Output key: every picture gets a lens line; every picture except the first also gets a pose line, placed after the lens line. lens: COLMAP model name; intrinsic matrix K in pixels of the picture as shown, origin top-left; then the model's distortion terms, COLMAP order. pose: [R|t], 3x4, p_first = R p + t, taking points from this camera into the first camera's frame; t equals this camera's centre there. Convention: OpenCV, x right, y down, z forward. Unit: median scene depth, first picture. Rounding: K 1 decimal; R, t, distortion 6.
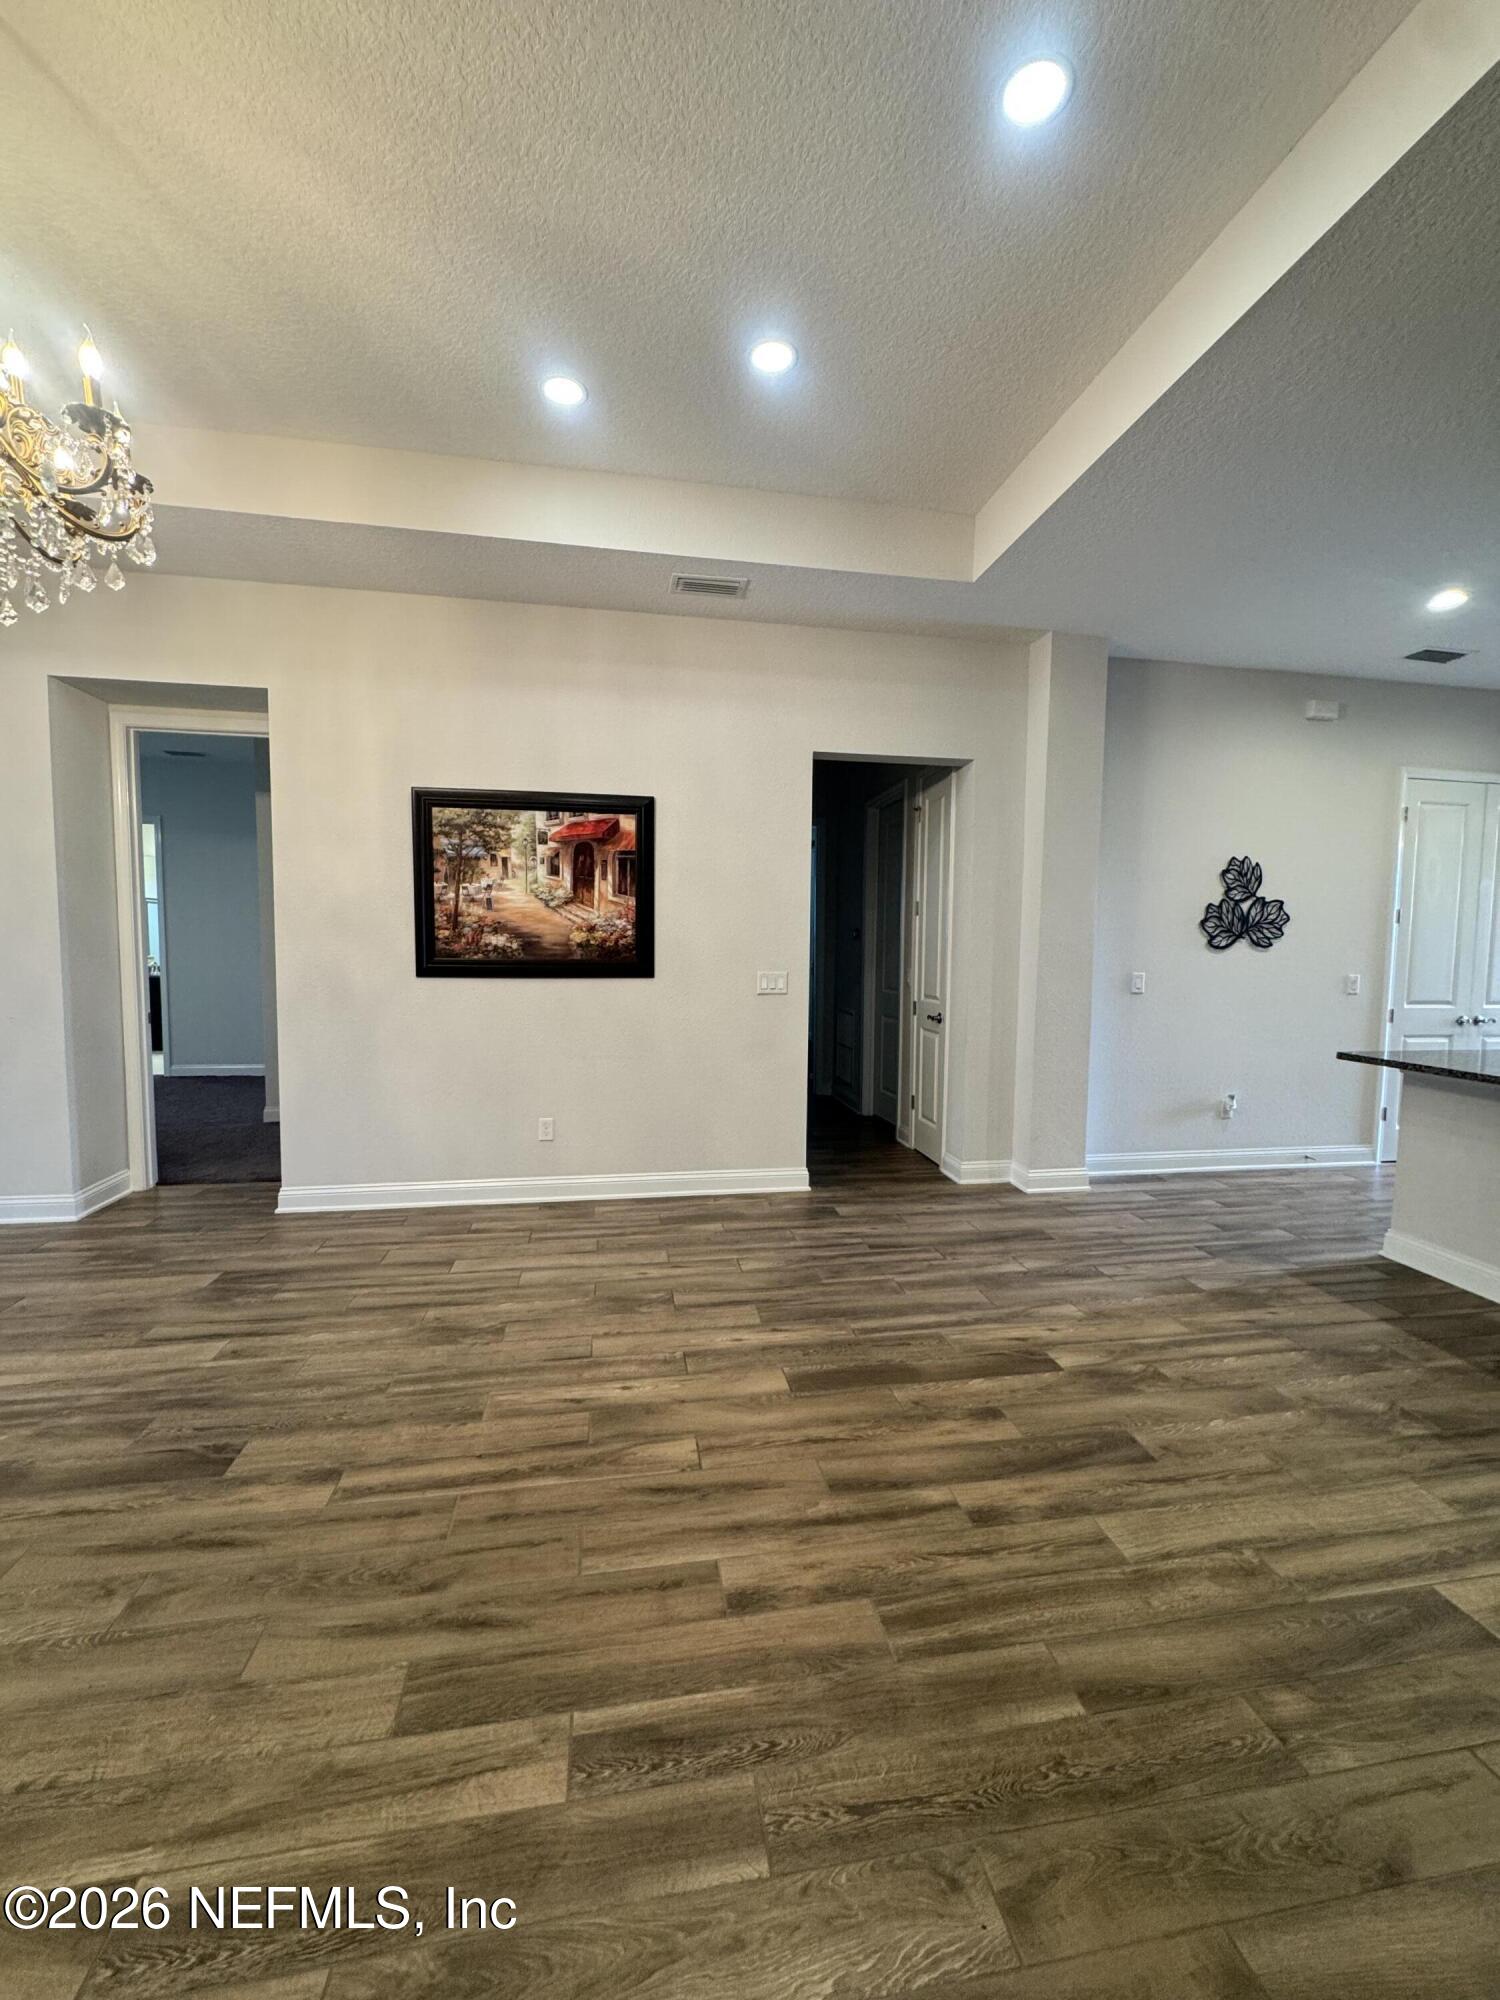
lens RADIAL K [[797.4, 0, 750.2], [0, 797.4, 1001.8], [0, 0, 1]] dist [-0.002245, 0.000554]
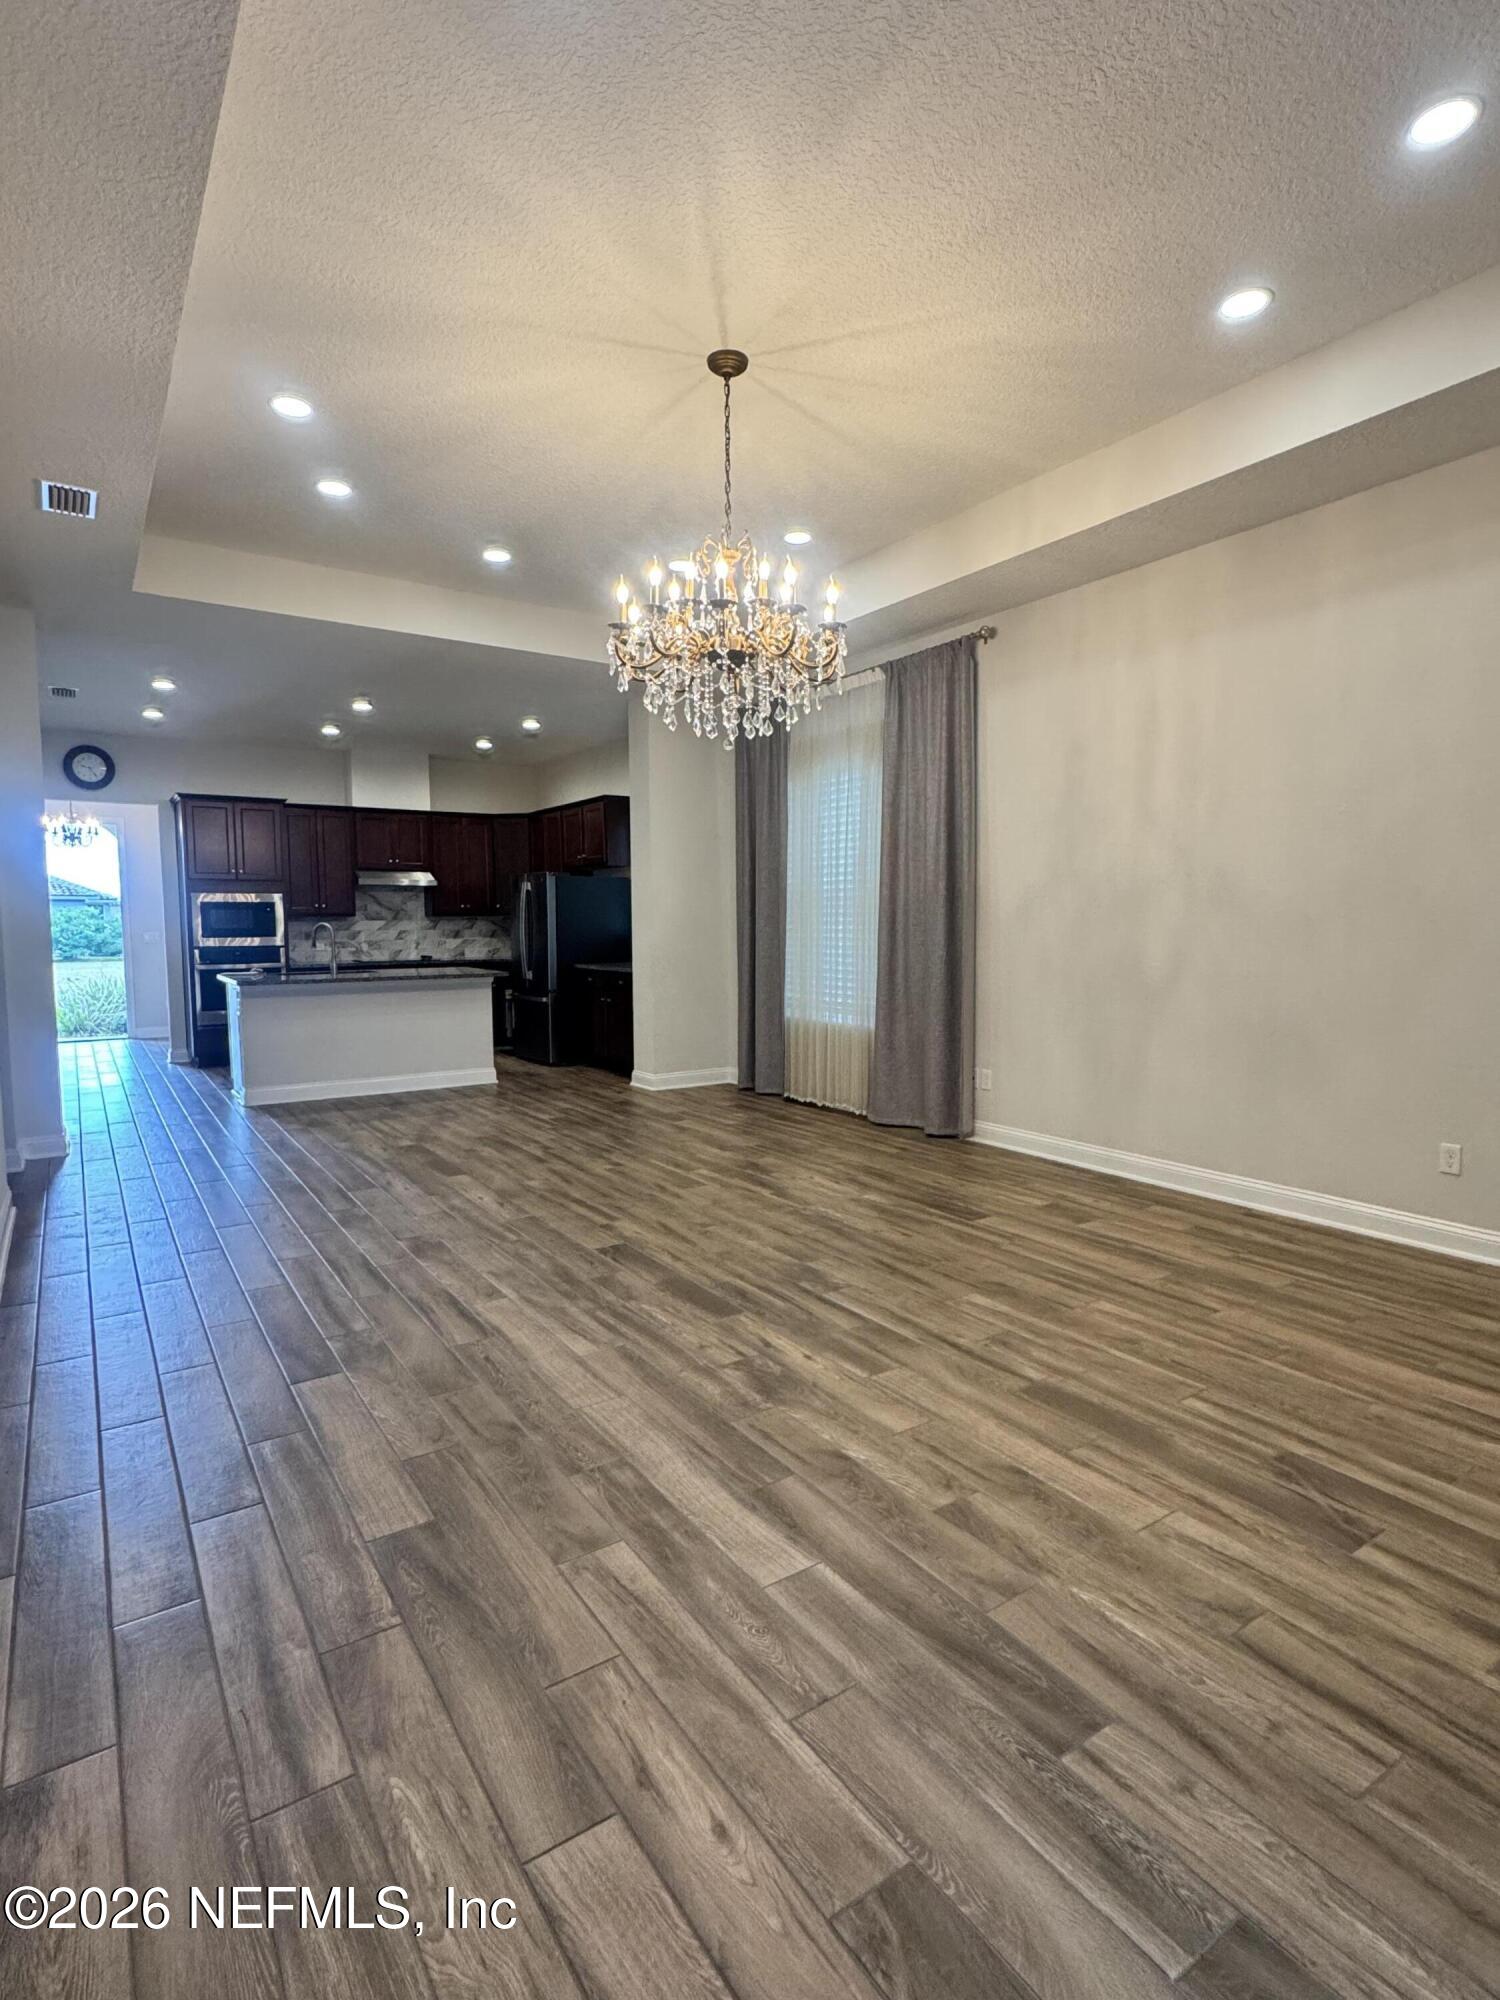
lens RADIAL K [[1015.0, 0, 752.0], [0, 1015.0, 1004.4], [0, 0, 1]] dist [-0.001590, 0.000848]
pose [[-0.407067, -0.086887, 0.909256, -1.583557], [0.063222, 0.990398, 0.122944, -0.077989], [-0.911207, 0.107532, -0.397666, 0.929072]]
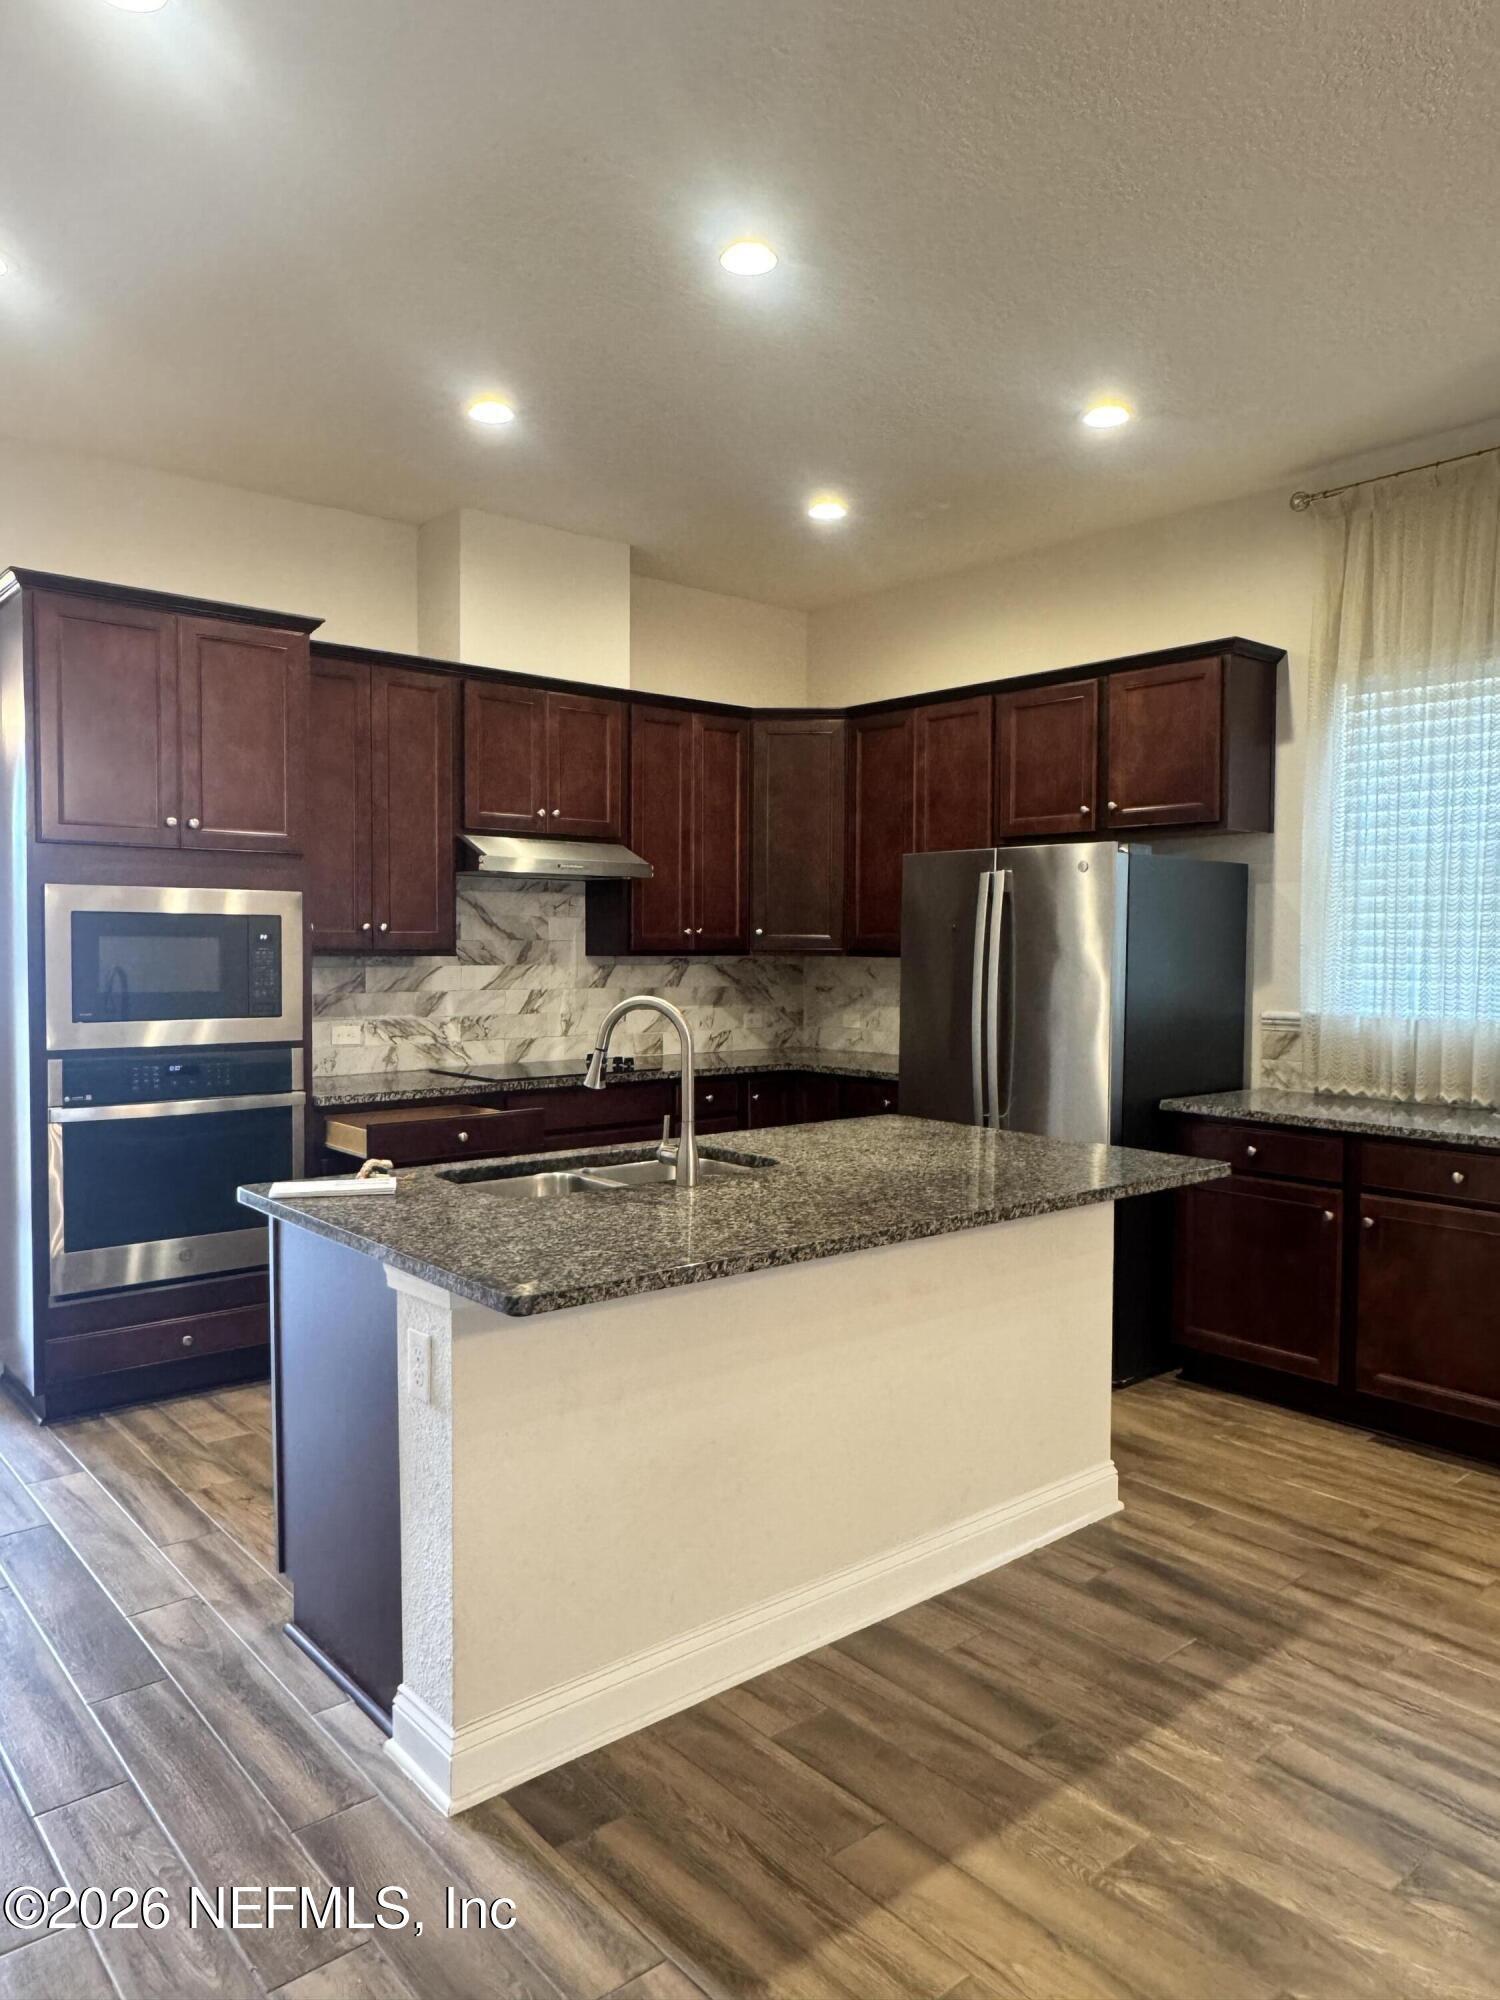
lens RADIAL K [[1345.8, 0, 755.0], [0, 1345.8, 1000.3], [0, 0, 1]] dist [-0.002158, -0.000326]
pose [[-0.511437, -0.053014, 0.857684, 0.230481], [0.046255, 0.994950, 0.089080, -0.110165], [-0.858075, 0.085231, -0.506402, 1.257066]]
